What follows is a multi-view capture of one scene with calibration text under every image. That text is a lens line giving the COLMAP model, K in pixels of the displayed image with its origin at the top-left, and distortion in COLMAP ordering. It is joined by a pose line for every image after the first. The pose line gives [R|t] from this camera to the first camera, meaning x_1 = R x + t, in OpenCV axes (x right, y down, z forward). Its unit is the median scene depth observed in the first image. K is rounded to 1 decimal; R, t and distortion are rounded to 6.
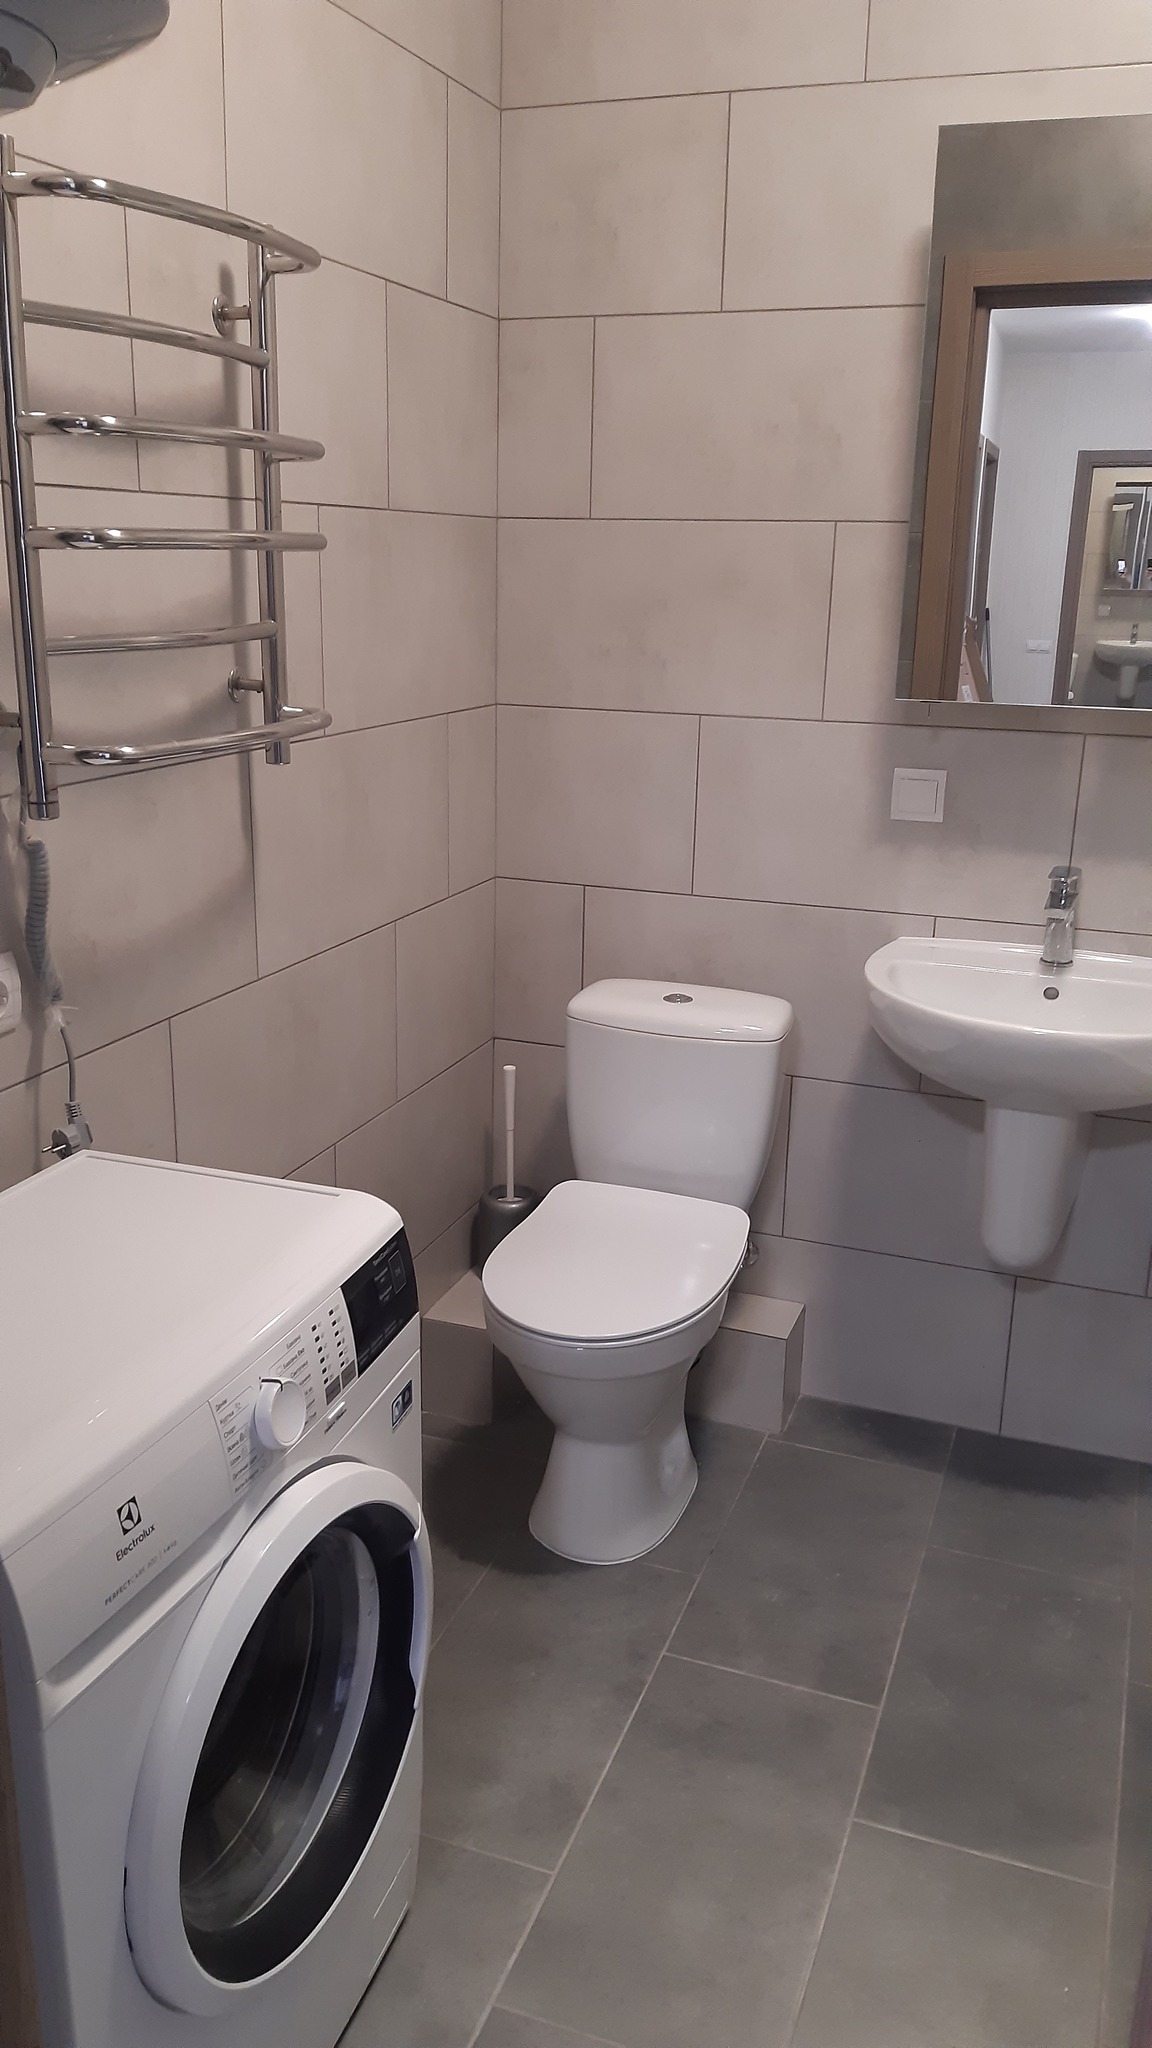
lens RADIAL K [[1598.8, 0, 571.8], [0, 1598.8, 1050.8], [0, 0, 1]] dist [0.101737, -0.202274]
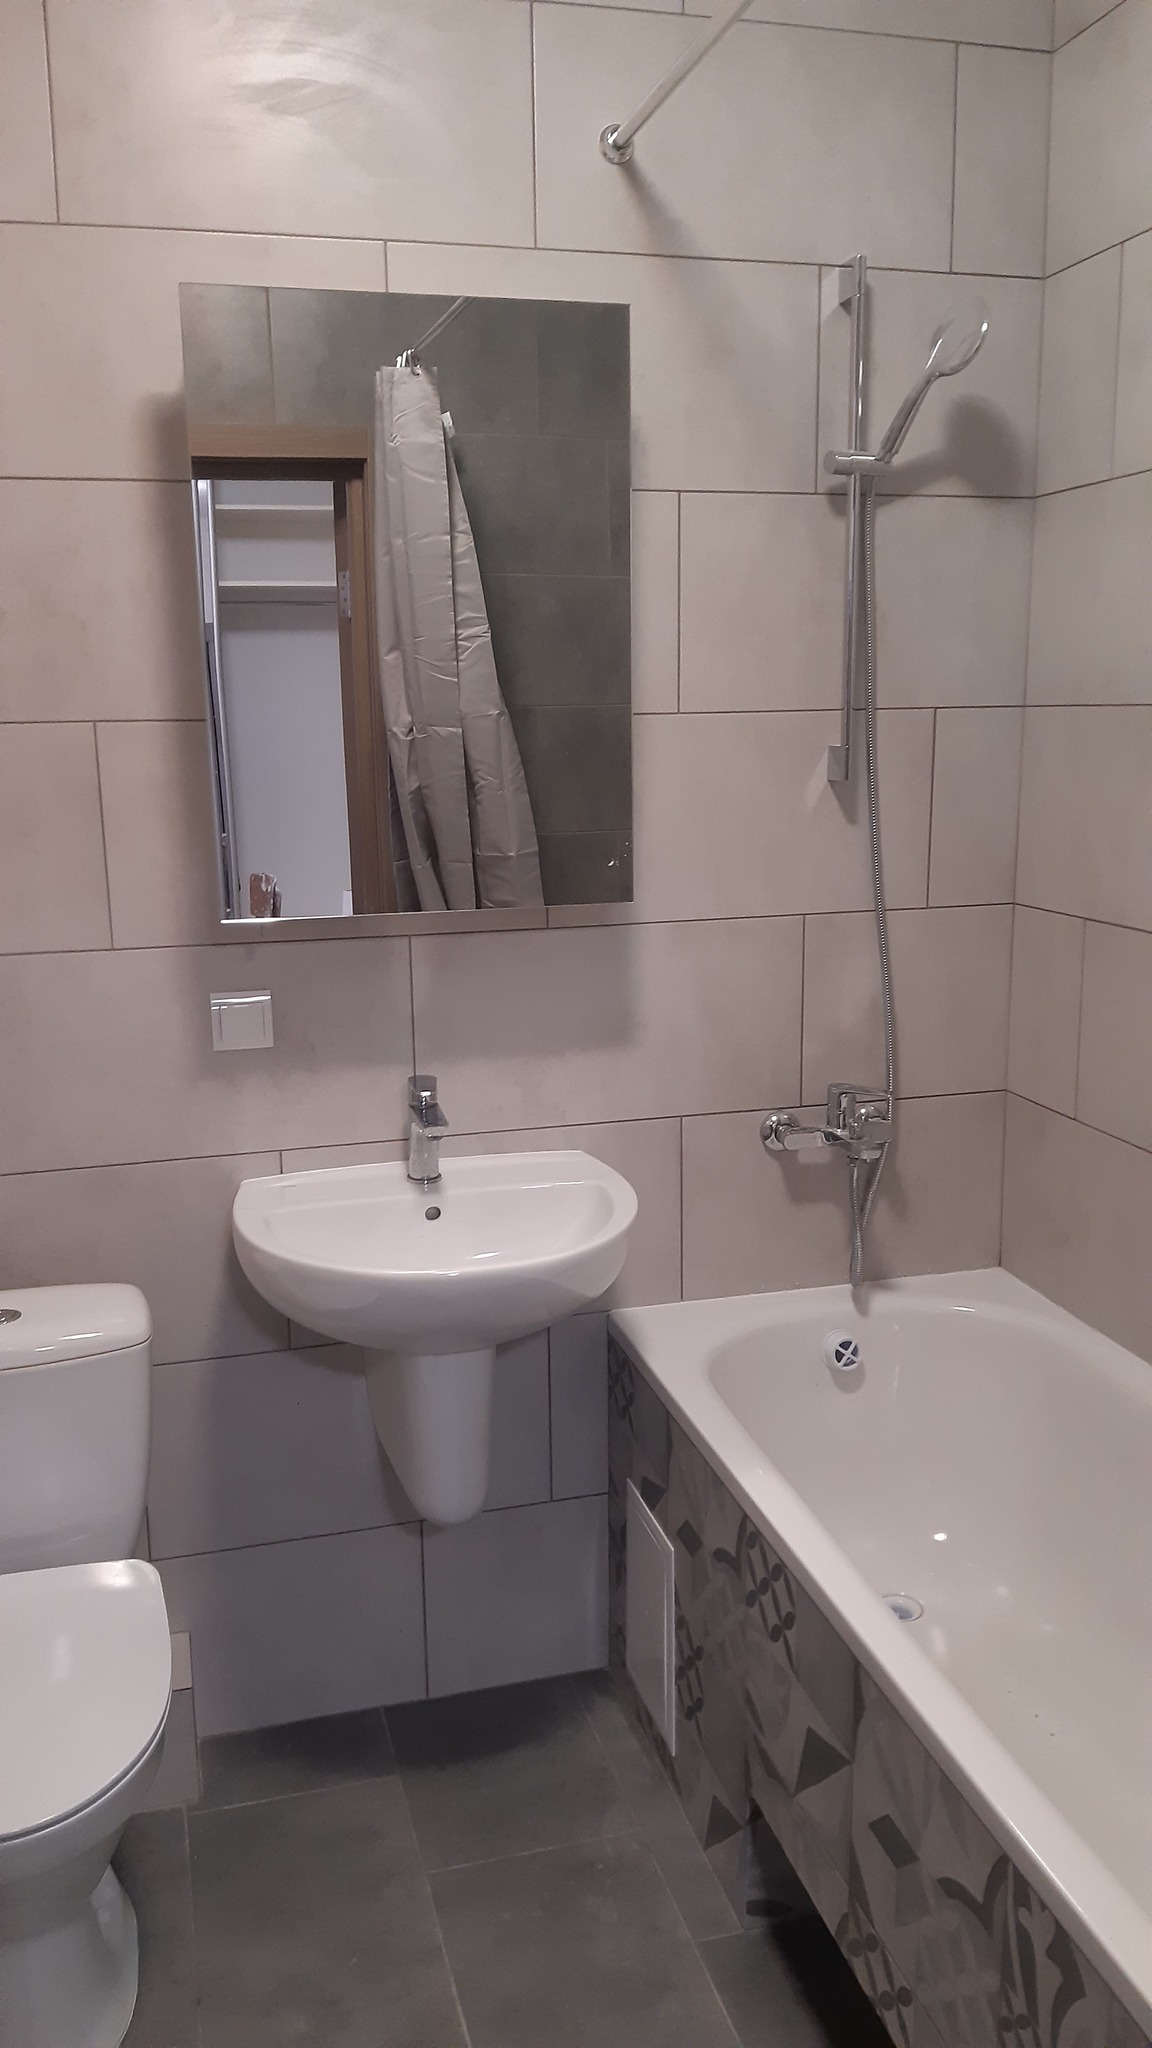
lens RADIAL K [[1598.8, 0, 571.8], [0, 1598.8, 1050.8], [0, 0, 1]] dist [0.101737, -0.202274]
pose [[0.812635, -0.154023, 0.562051, -0.132185], [0.201692, 0.979172, -0.023284, -0.085985], [-0.546759, 0.132283, 0.826774, 0.180902]]
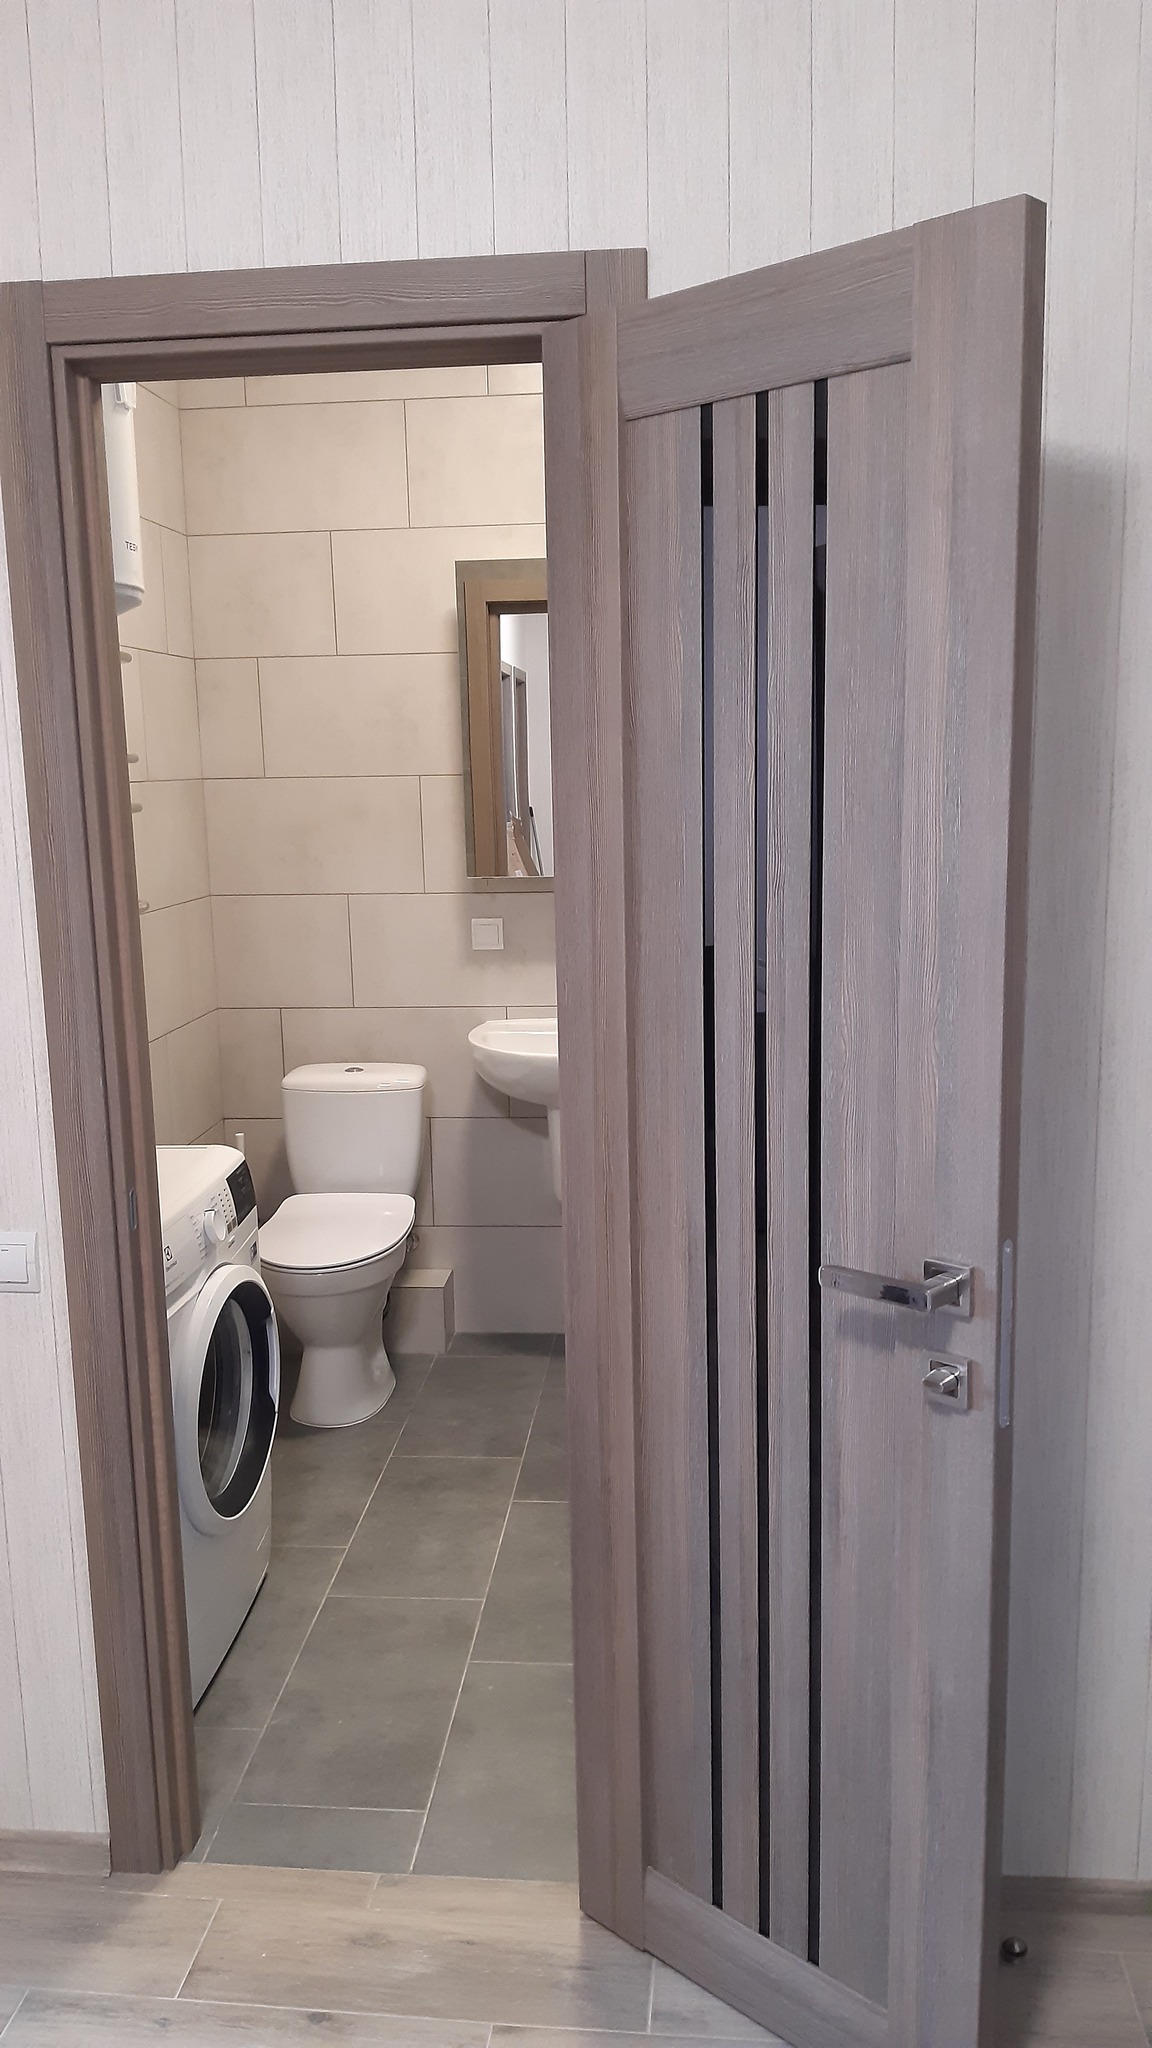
lens RADIAL K [[1598.8, 0, 571.8], [0, 1598.8, 1050.8], [0, 0, 1]] dist [0.101737, -0.202274]
pose [[0.963977, -0.086696, 0.251460, -0.123057], [0.115868, 0.987847, -0.103602, 0.138804], [-0.239422, 0.129006, 0.962307, -0.578528]]
